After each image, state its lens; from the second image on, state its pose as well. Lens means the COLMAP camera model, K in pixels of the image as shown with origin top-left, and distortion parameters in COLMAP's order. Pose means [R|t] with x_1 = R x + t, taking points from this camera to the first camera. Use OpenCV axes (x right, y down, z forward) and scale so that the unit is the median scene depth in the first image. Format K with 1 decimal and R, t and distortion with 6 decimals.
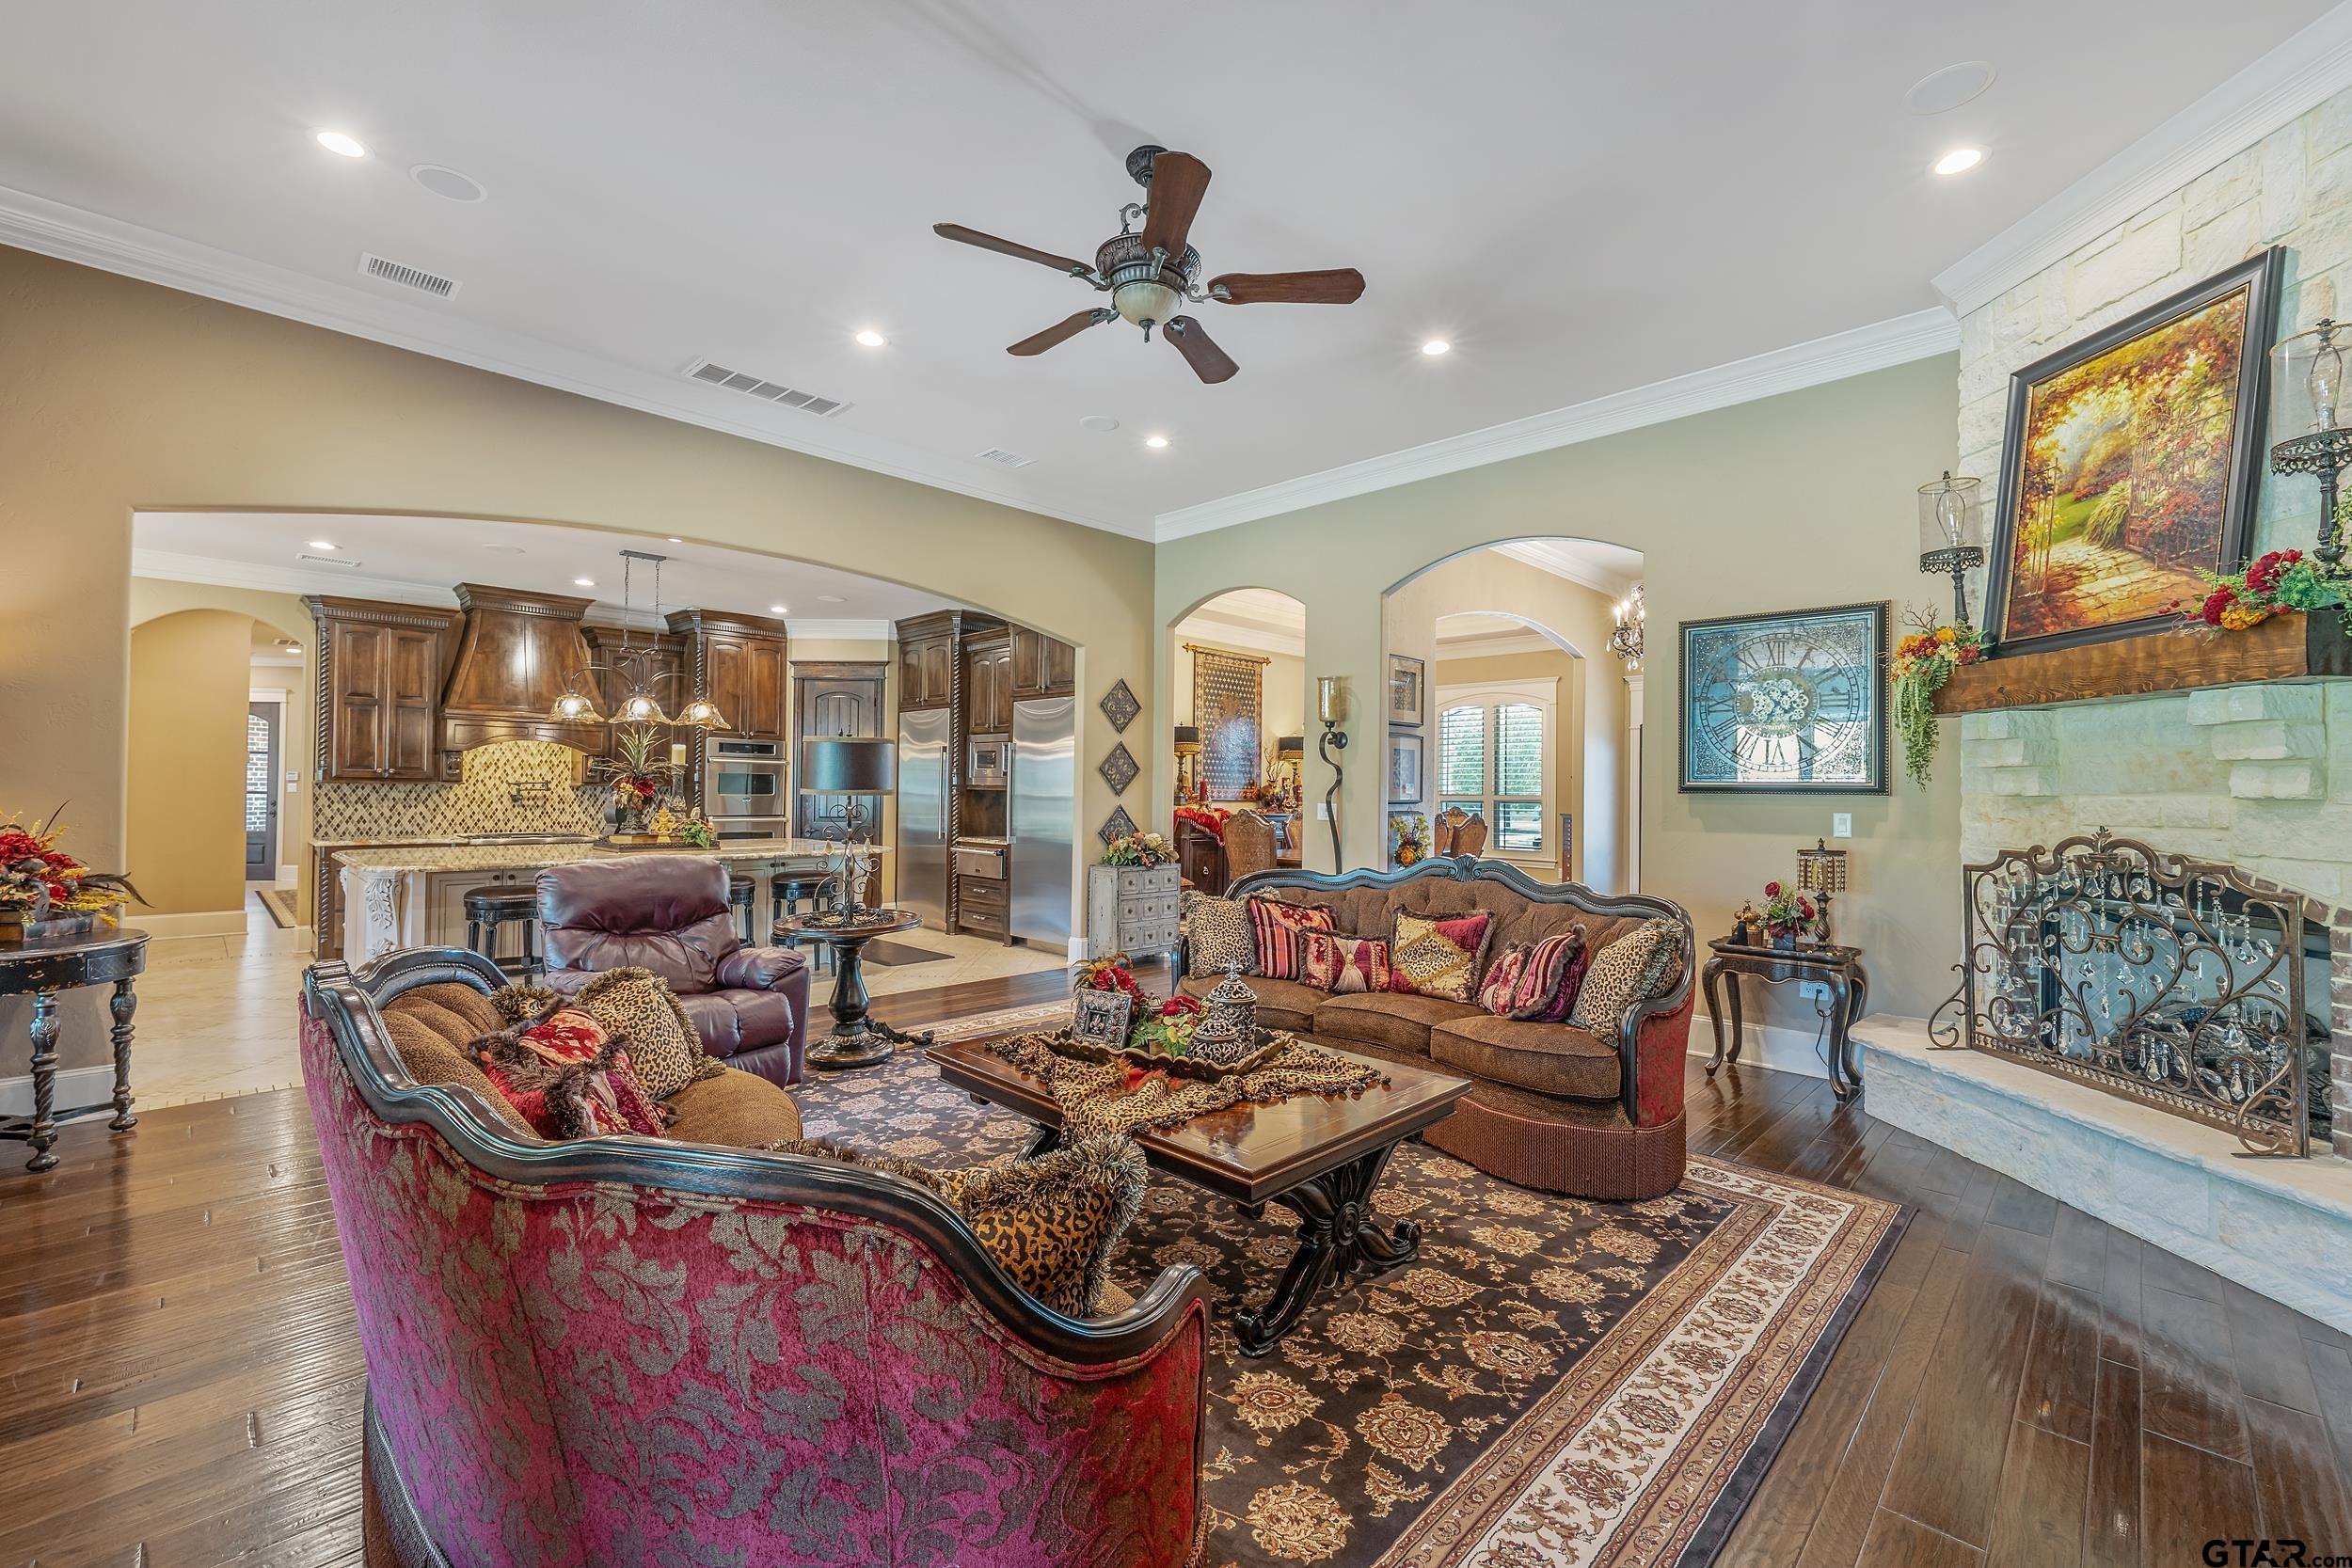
lens RADIAL K [[979.9, 0, 1176.0], [0, 979.9, 784.0], [0, 0, 1]] dist [-0.001635, -0.000135]
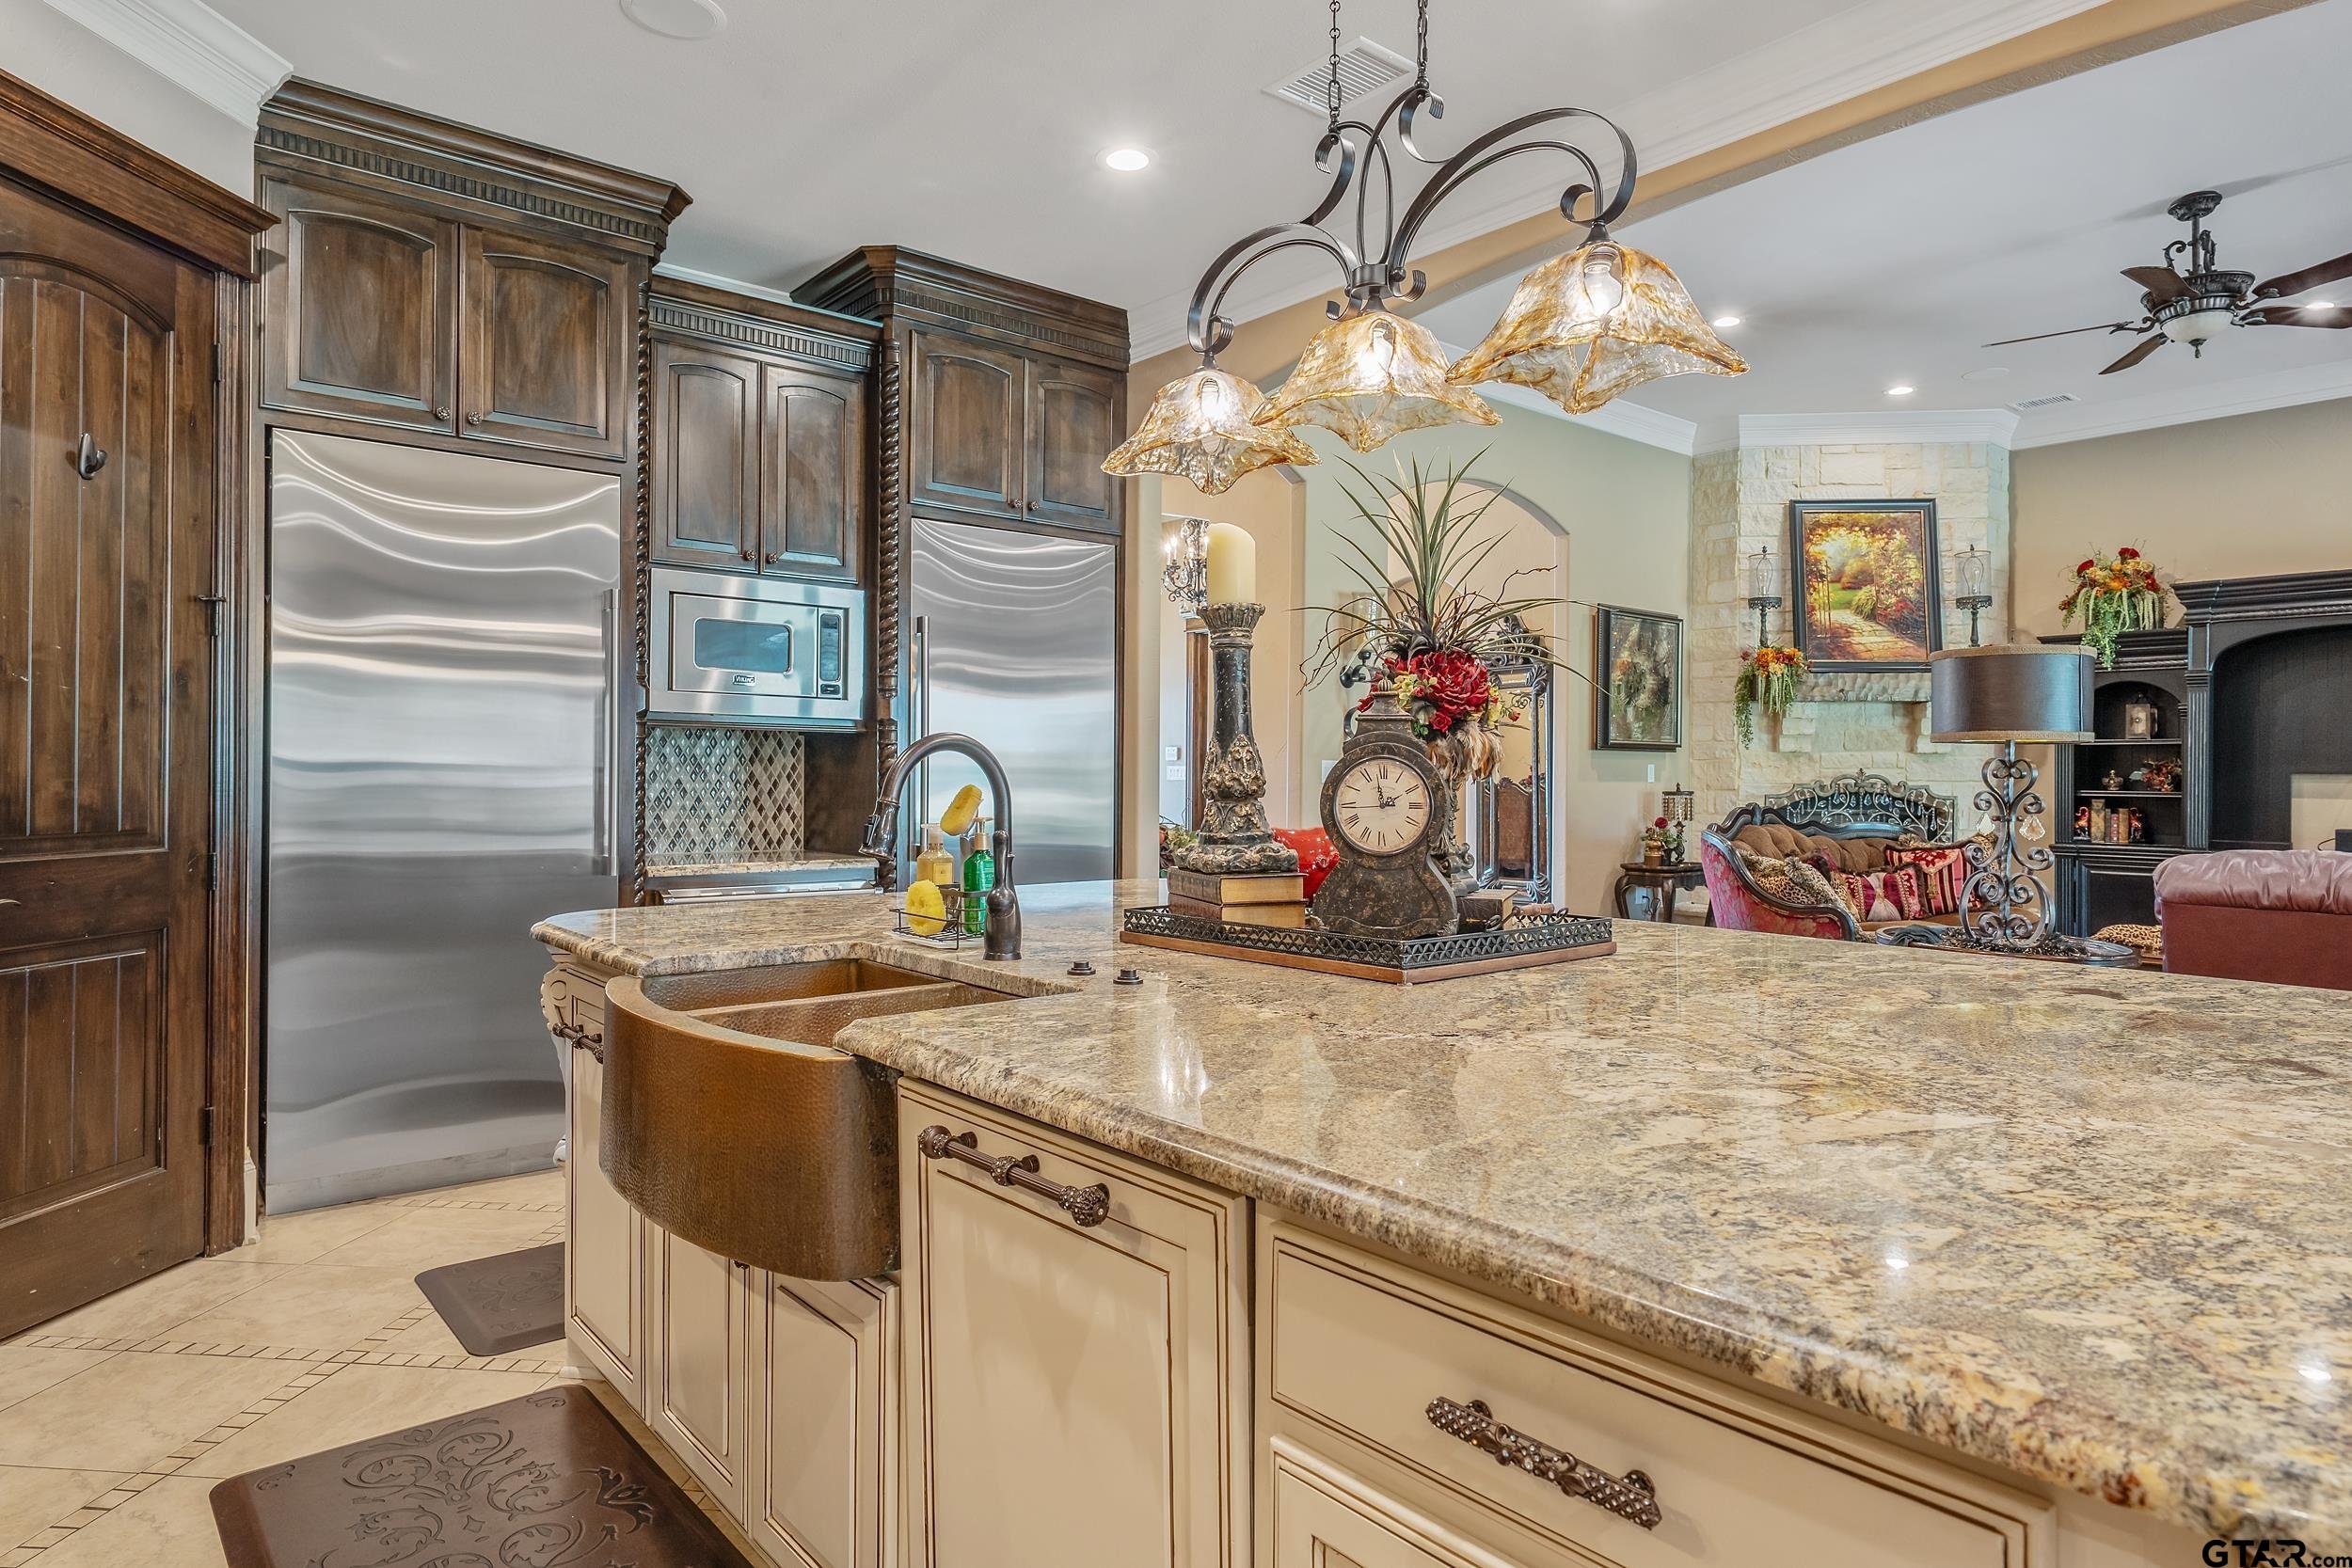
lens RADIAL K [[1360.7, 0, 1169.9], [0, 1360.7, 772.5], [0, 0, 1]] dist [0.006339, -0.000411]
pose [[0.102328, -0.010758, 0.994693, -1.625135], [-0.013313, 0.999837, 0.012183, 0.034016], [-0.994662, -0.014489, 0.102168, 1.866285]]
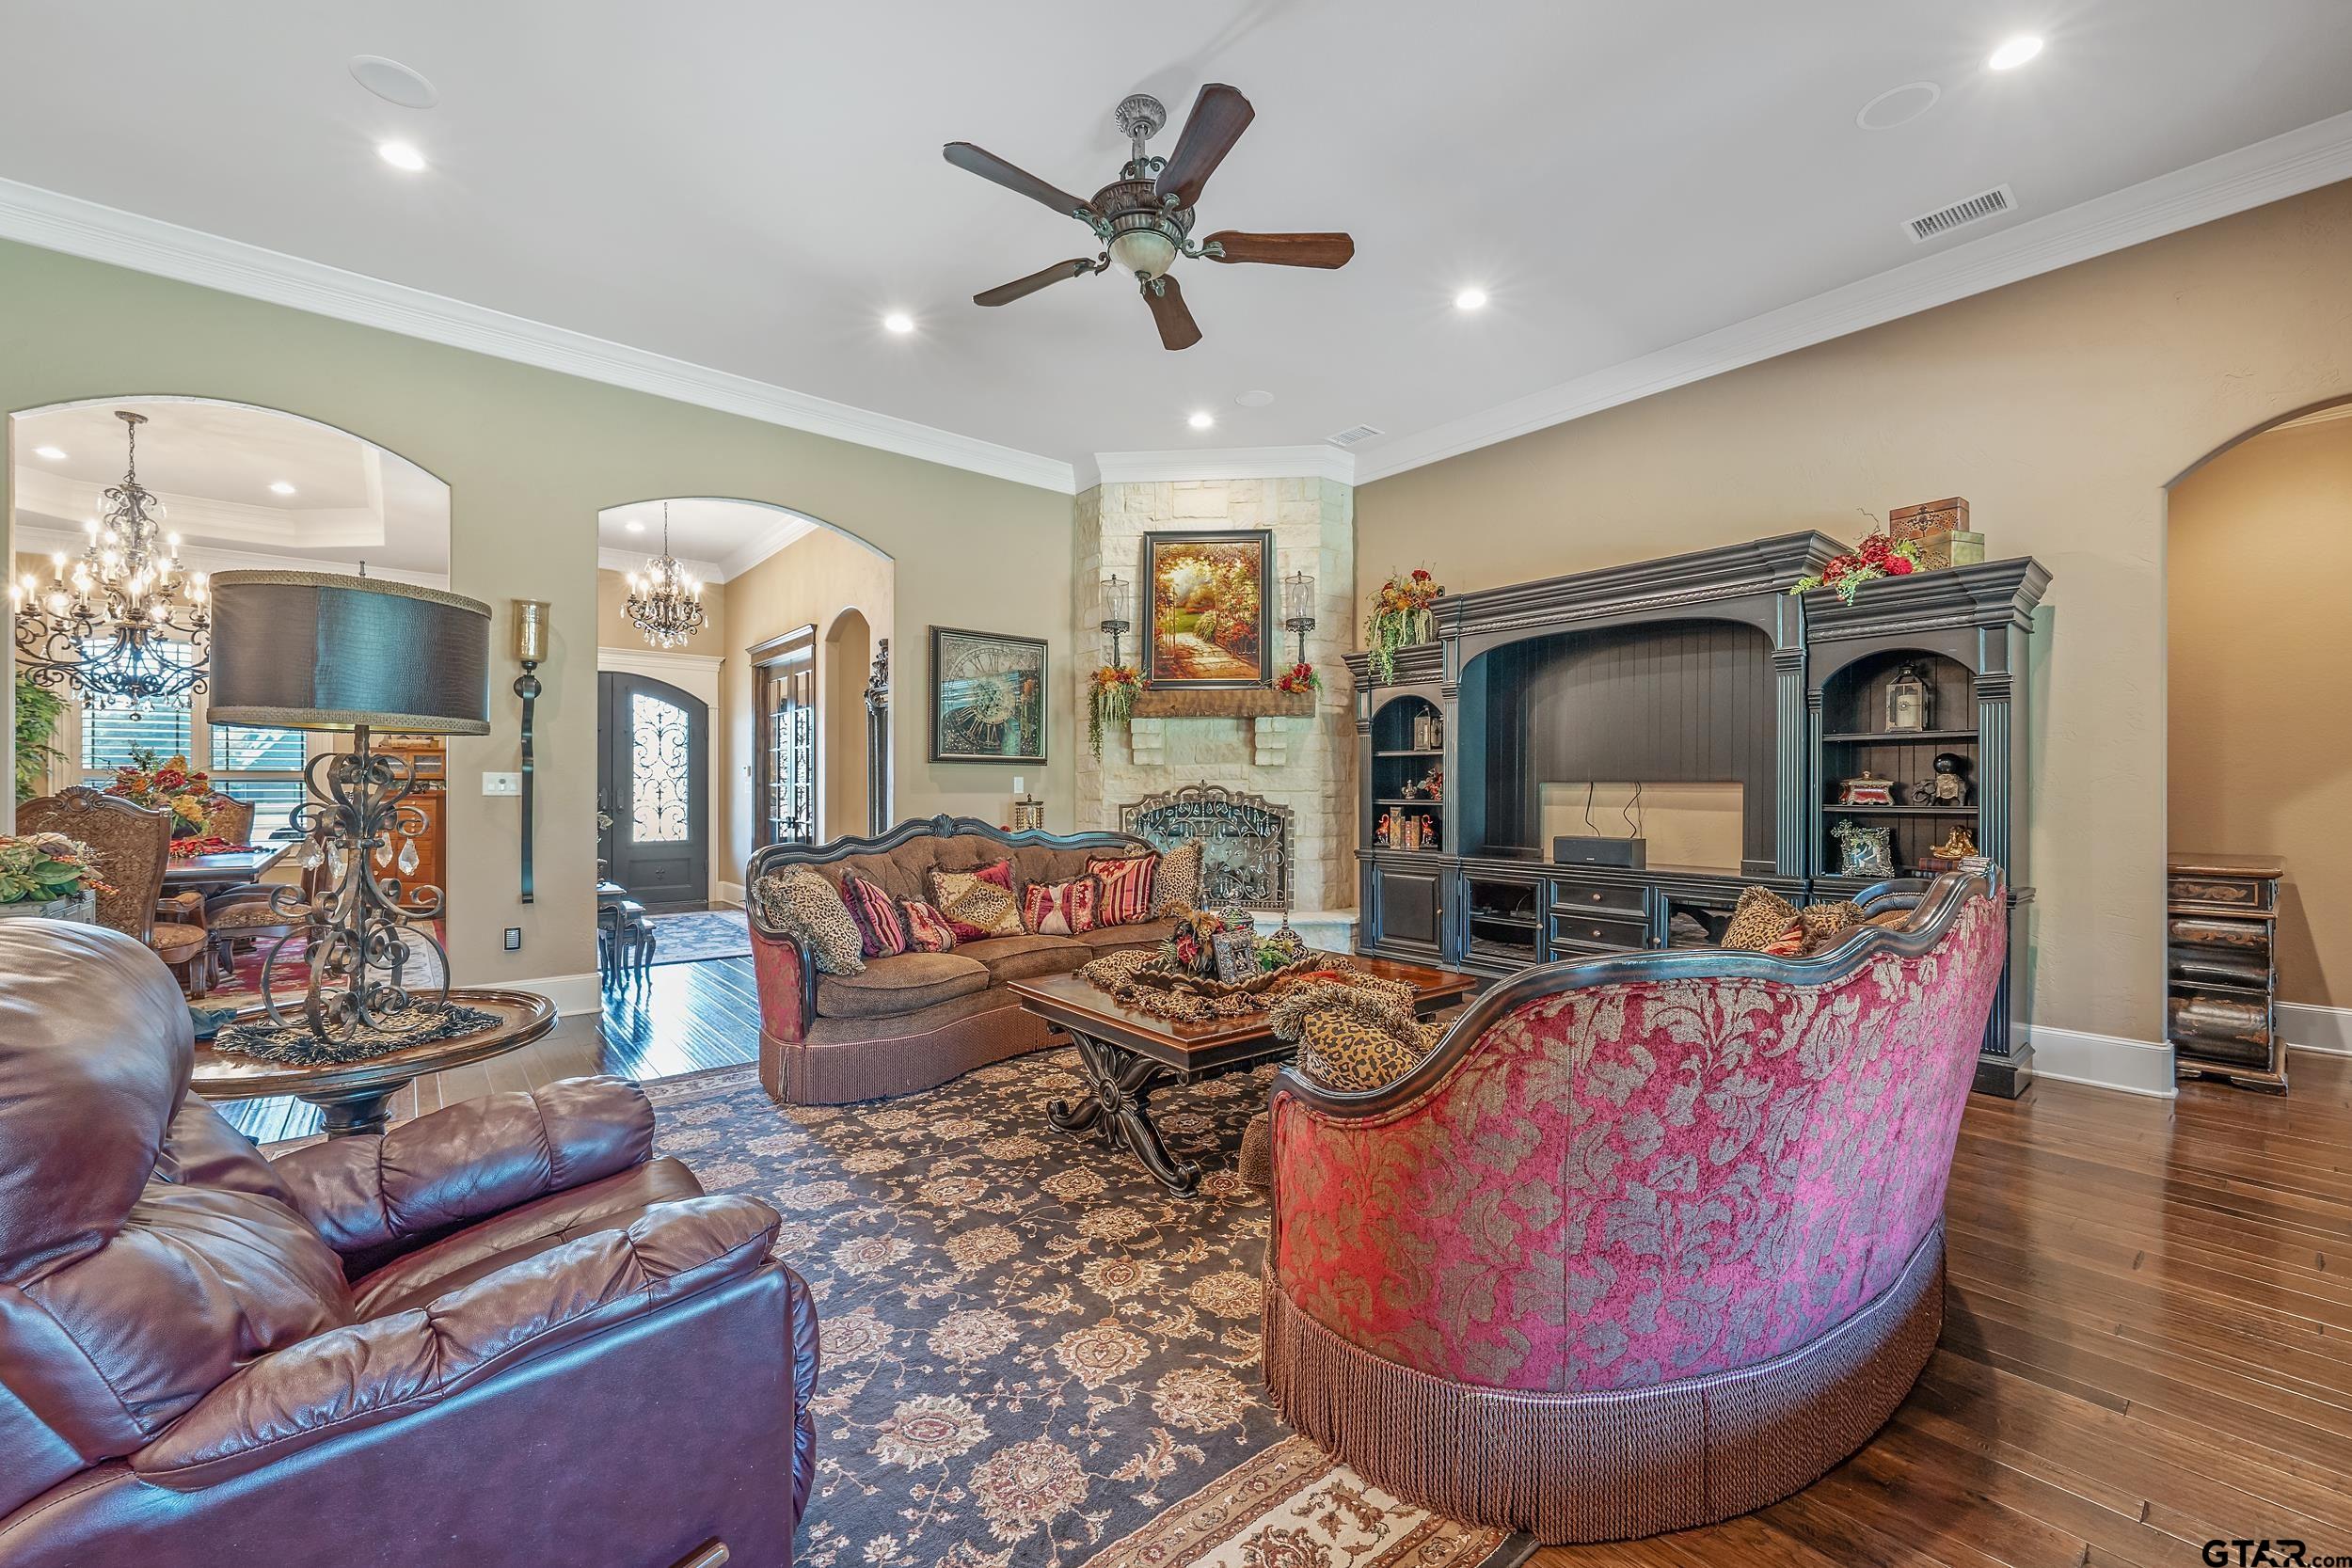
lens RADIAL K [[937.4, 0, 1173.1], [0, 937.4, 794.5], [0, 0, 1]] dist [-0.000008, -0.000001]
pose [[0.096829, -0.014104, 0.995201, -0.896229], [-0.007550, 0.999860, 0.014904, 0.041339], [-0.995272, -0.008957, 0.096709, 0.796637]]
